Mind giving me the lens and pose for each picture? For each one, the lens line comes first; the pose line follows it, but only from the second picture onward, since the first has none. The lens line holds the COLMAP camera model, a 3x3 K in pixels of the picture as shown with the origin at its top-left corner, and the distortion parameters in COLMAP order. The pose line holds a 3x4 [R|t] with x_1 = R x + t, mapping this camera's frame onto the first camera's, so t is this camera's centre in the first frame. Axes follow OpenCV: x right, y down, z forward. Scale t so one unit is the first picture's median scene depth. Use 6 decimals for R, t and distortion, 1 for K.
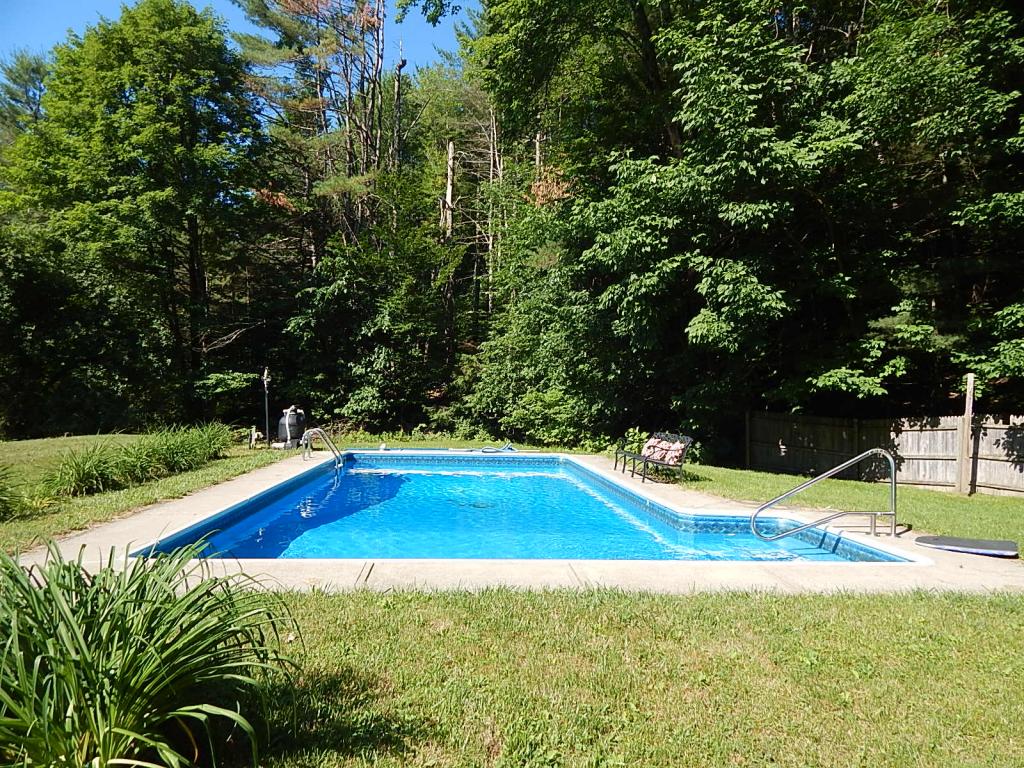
lens RADIAL K [[671.4, 0, 507.0], [0, 671.4, 382.6], [0, 0, 1]] dist [0.004069, -0.007290]
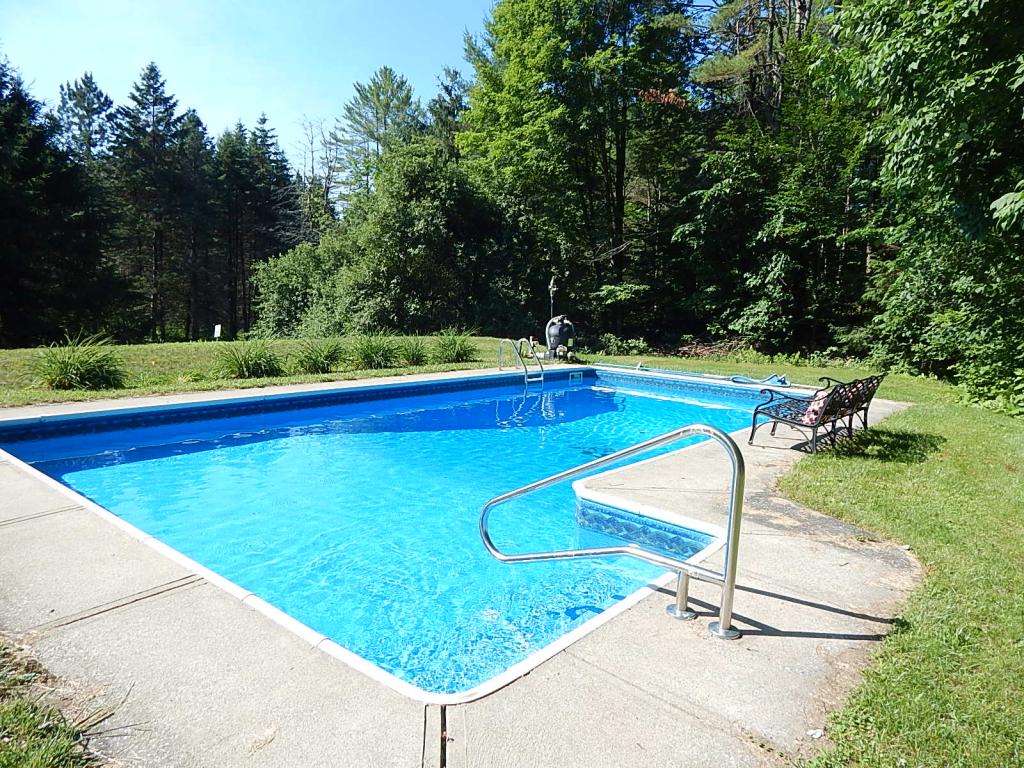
lens RADIAL K [[671.4, 0, 510.4], [0, 671.4, 385.3], [0, 0, 1]] dist [0.004069, -0.007290]
pose [[0.726991, 0.101881, -0.679046, 0.175186], [-0.013552, 0.990867, 0.134157, 0.002752], [0.686513, -0.088328, 0.721733, 0.139011]]
